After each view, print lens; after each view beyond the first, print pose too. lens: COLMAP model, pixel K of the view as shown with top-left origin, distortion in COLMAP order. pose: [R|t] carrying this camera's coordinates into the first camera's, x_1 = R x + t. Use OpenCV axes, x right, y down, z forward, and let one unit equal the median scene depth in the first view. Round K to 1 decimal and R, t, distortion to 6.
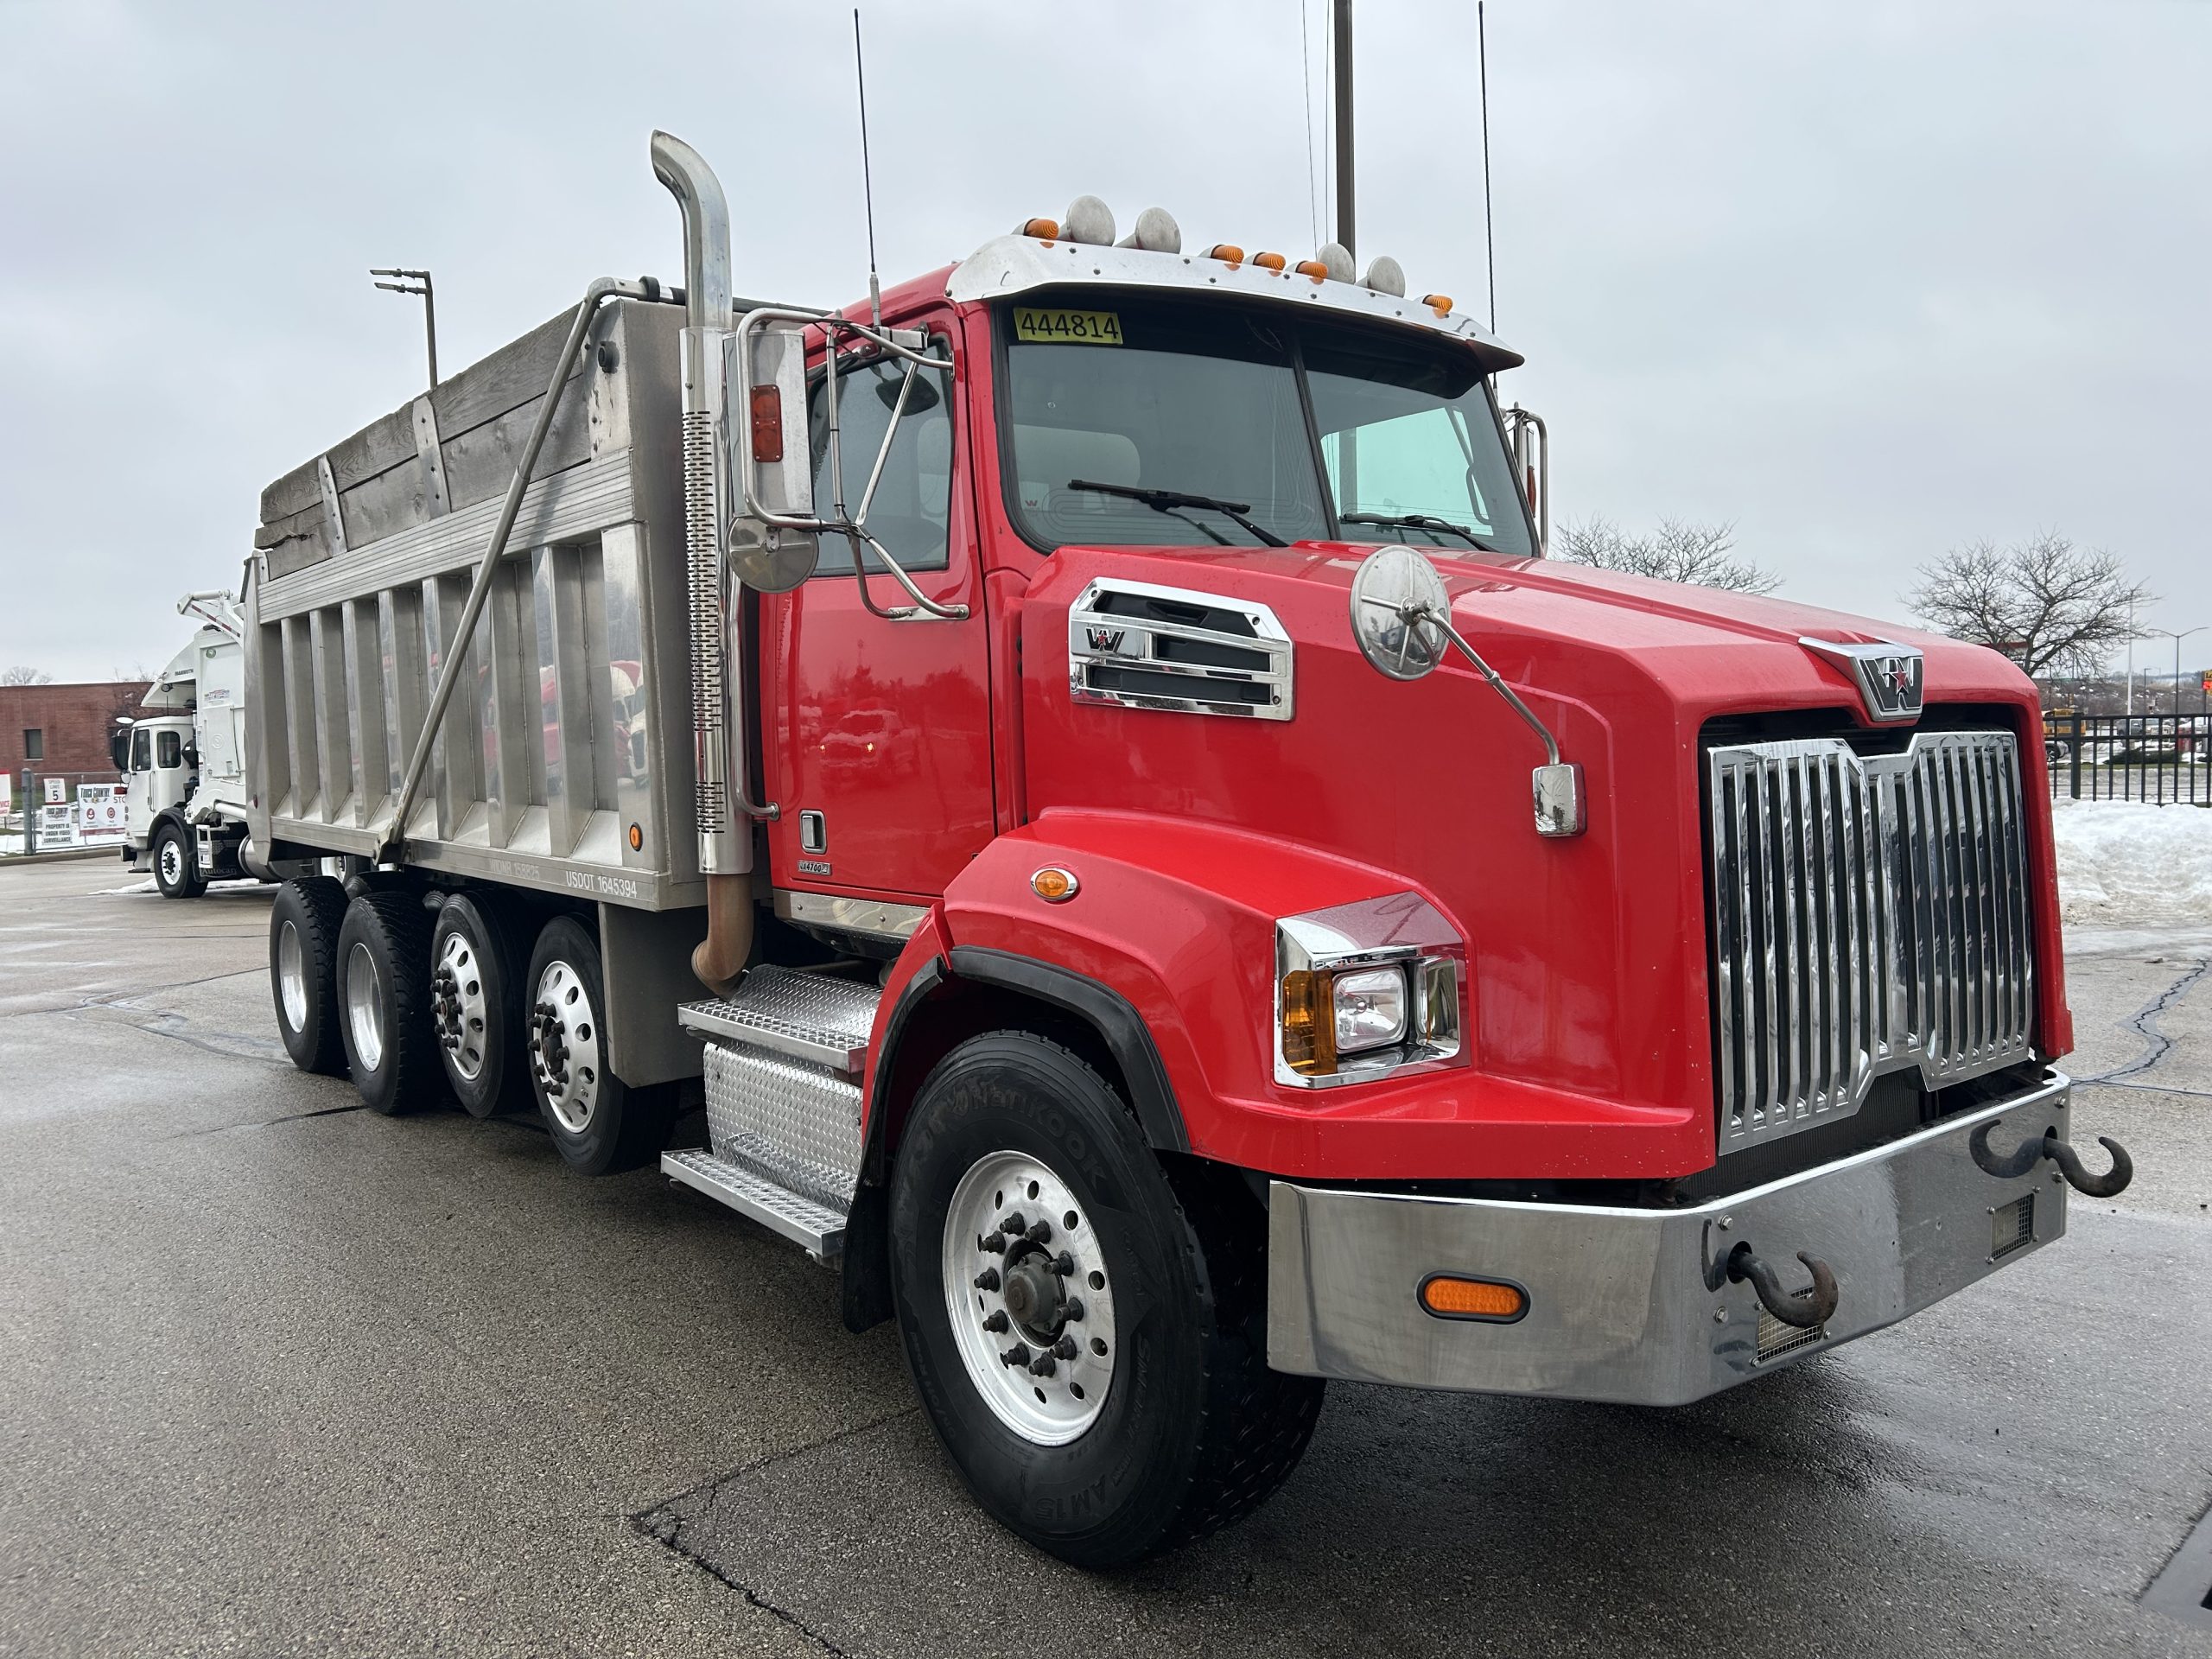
lens RADIAL K [[1693.5, 0, 1108.9], [0, 1693.5, 791.2], [0, 0, 1]] dist [0.040616, -0.039150]
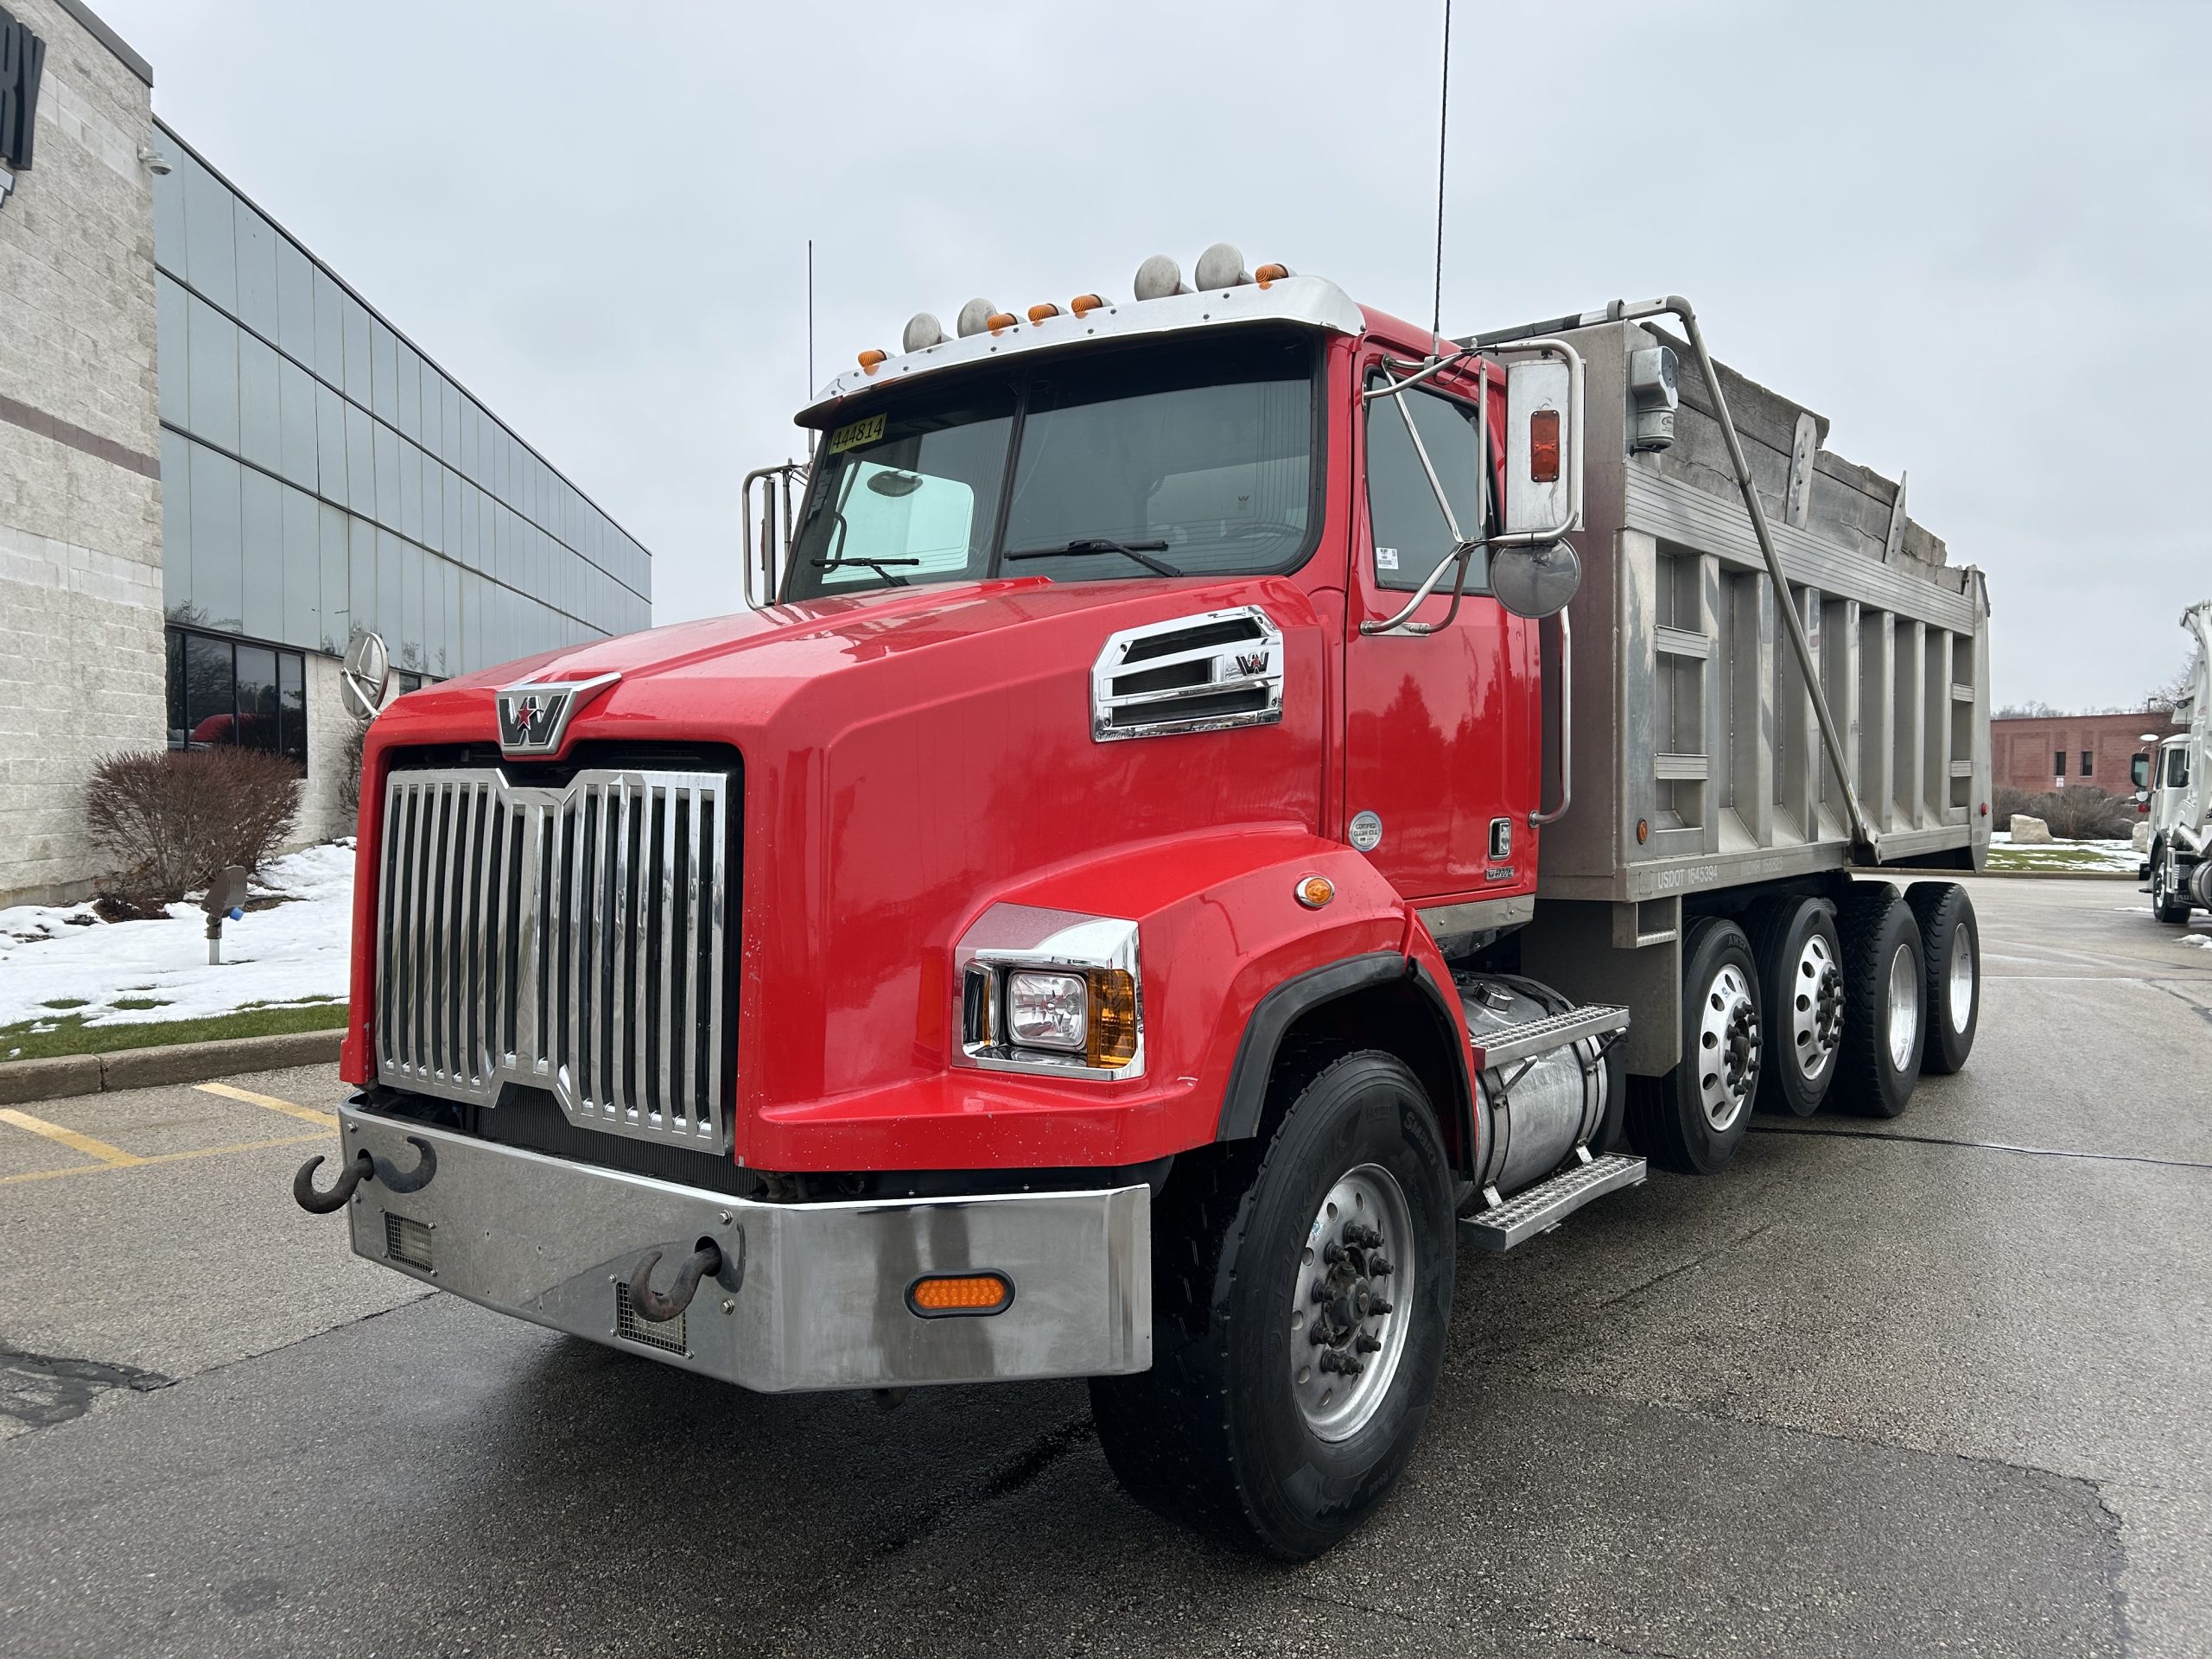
lens RADIAL K [[1714.7, 0, 1106.0], [0, 1714.7, 829.5], [0, 0, 1]] dist [0.037605, -0.001526]
pose [[0.247223, 0.061002, -0.967036, 1.427238], [-0.050637, 0.997466, 0.049976, -0.060718], [0.967635, 0.036613, 0.249686, 0.974650]]
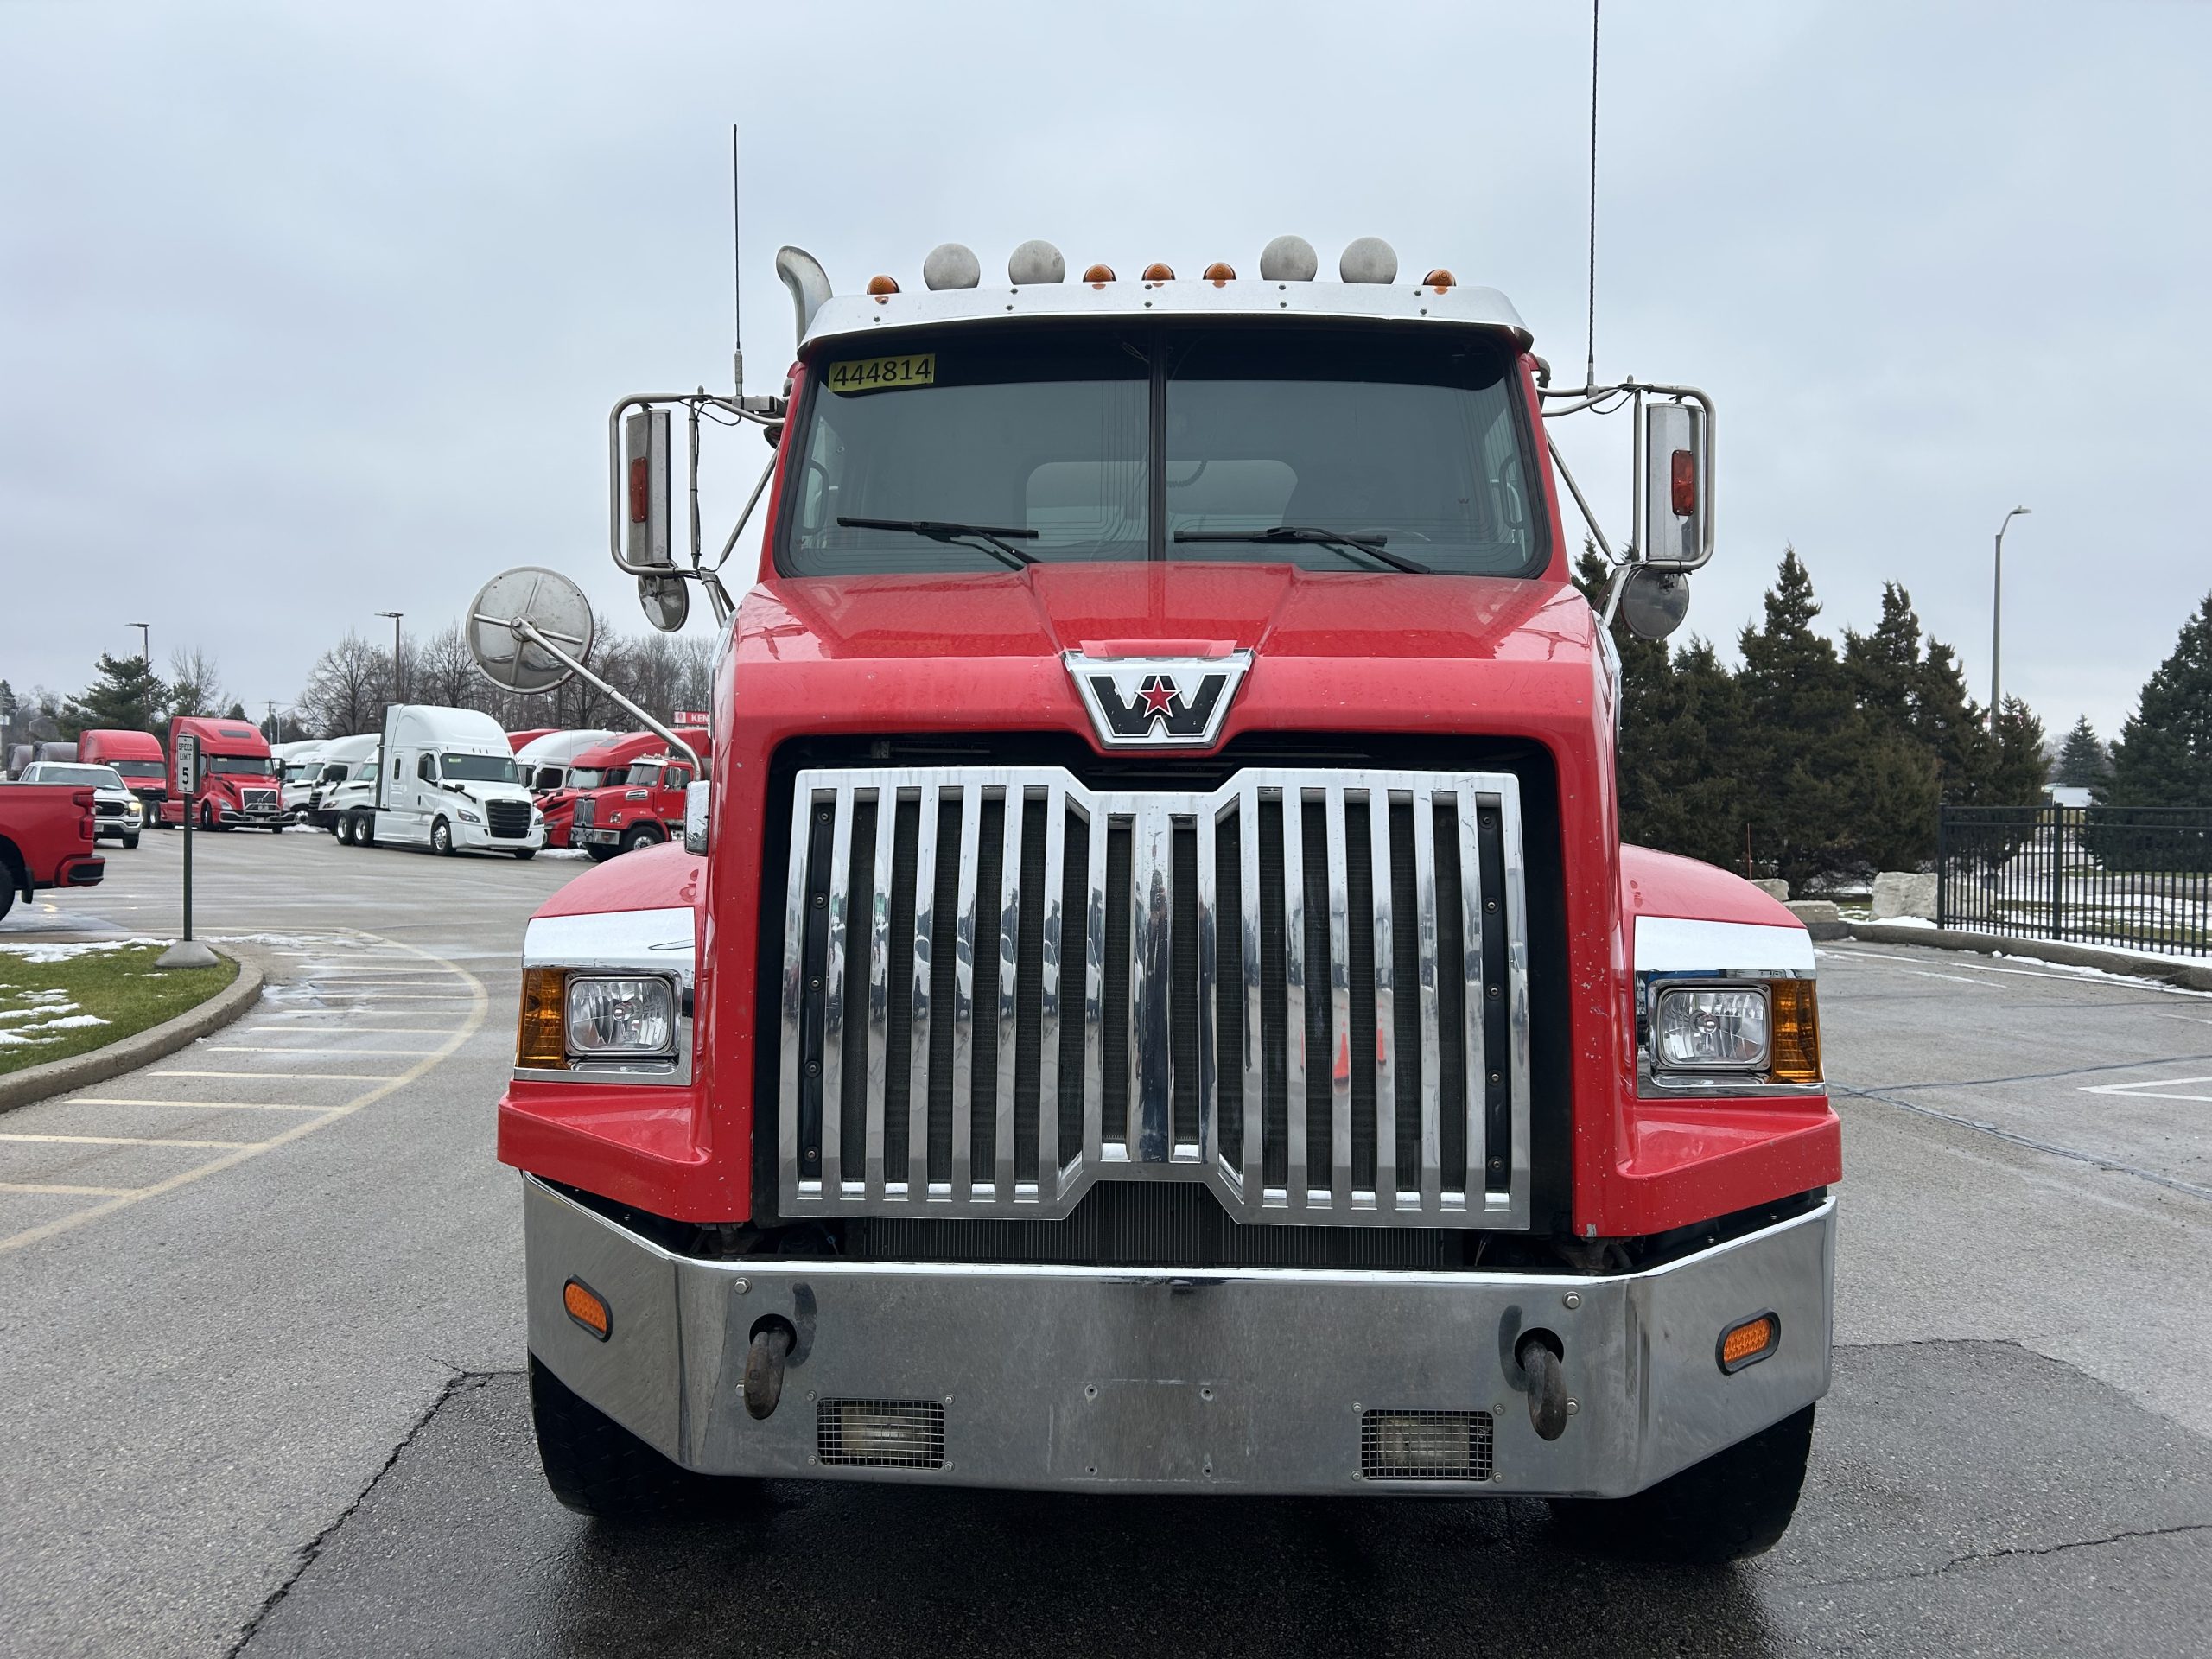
lens RADIAL K [[1693.5, 0, 1108.9], [0, 1693.5, 791.2], [0, 0, 1]] dist [0.040616, -0.039150]
pose [[0.760143, 0.033104, -0.648912, 0.870965], [-0.055580, 0.998354, -0.014177, -0.007846], [0.647374, 0.046843, 0.760731, 0.336168]]
